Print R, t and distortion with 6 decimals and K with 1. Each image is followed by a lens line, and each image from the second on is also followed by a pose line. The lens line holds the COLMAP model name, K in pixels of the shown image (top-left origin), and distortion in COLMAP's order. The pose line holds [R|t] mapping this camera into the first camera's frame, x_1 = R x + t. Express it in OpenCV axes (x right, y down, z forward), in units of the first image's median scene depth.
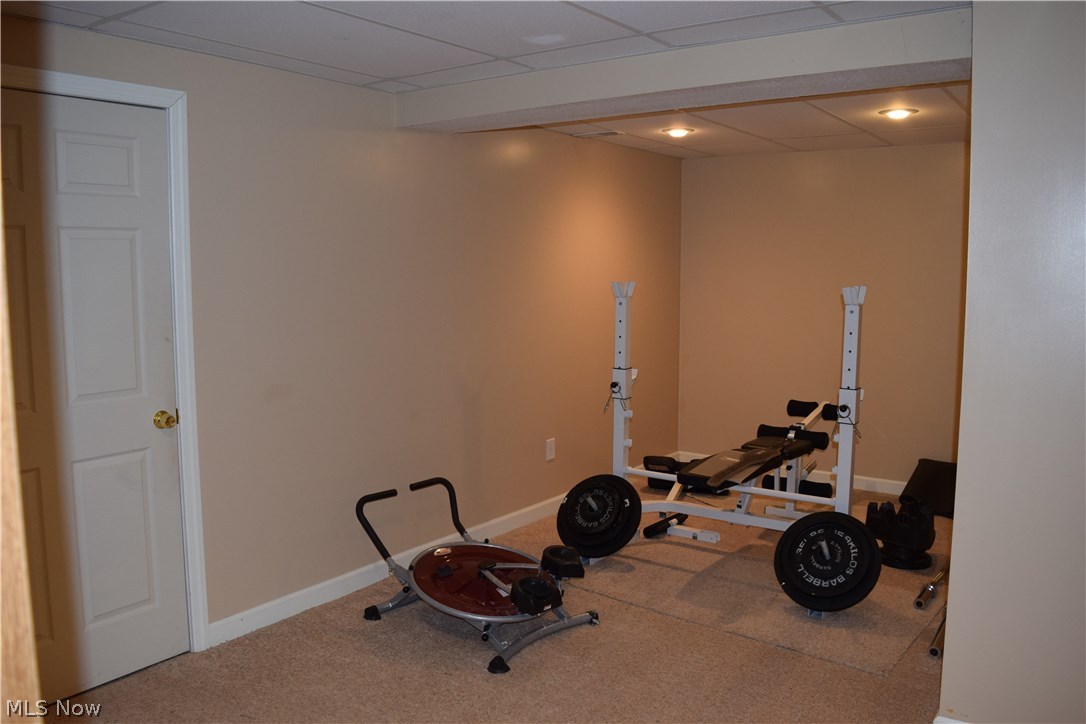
lens RADIAL K [[864.0, 0, 543.8], [0, 864.0, 364.1], [0, 0, 1]] dist [-0.081878, 0.009952]
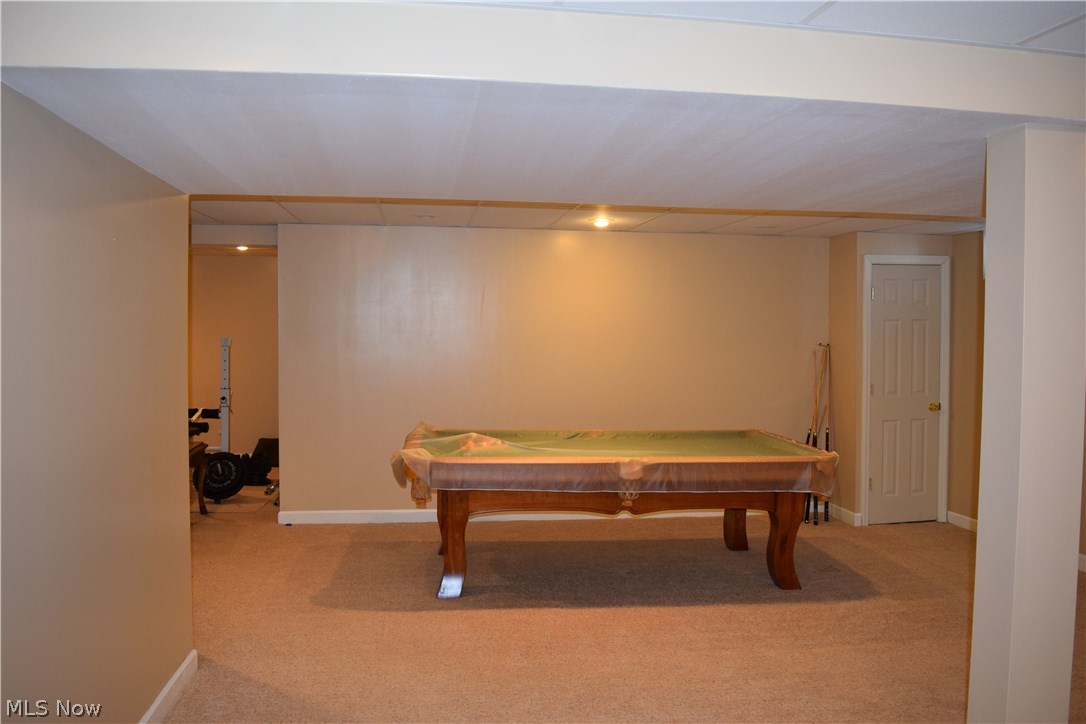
lens RADIAL K [[864.0, 0, 543.0], [0, 864.0, 361.5], [0, 0, 1]] dist [-0.081878, 0.009952]
pose [[0.723581, -0.021437, 0.689907, -0.470560], [0.073693, 0.996204, -0.046335, 0.109732], [-0.686294, 0.084368, 0.722414, -0.935918]]
